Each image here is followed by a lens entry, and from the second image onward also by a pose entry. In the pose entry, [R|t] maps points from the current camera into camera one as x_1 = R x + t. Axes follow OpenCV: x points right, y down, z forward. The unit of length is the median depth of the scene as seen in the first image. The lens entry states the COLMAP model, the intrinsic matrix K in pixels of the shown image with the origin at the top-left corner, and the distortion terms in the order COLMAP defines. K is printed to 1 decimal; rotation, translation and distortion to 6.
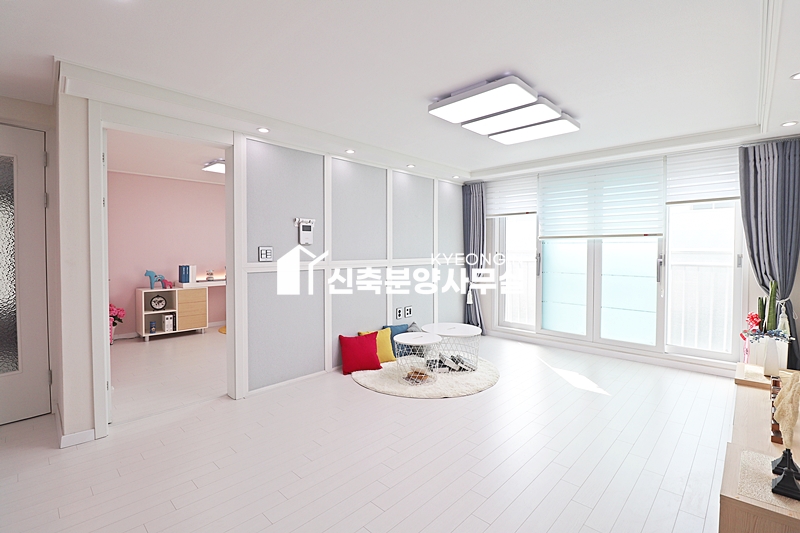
lens RADIAL K [[369.4, 0, 399.3], [0, 369.4, 263.8], [0, 0, 1]] dist [-0.011855, -0.007371]
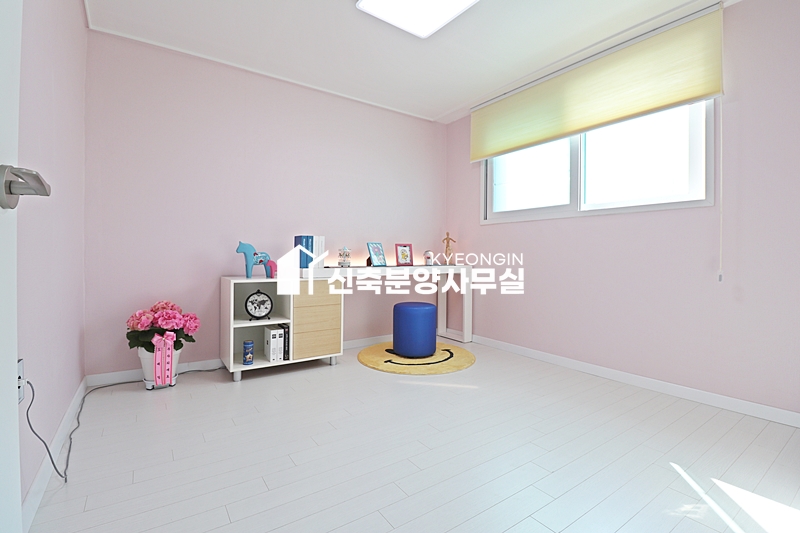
lens RADIAL K [[369.4, 0, 395.6], [0, 369.4, 265.5], [0, 0, 1]] dist [-0.011855, -0.007371]
pose [[0.980299, 0.012201, -0.197140, -0.363834], [-0.015359, 0.999777, -0.014498, 0.055125], [0.196919, 0.017240, 0.980268, 0.523967]]
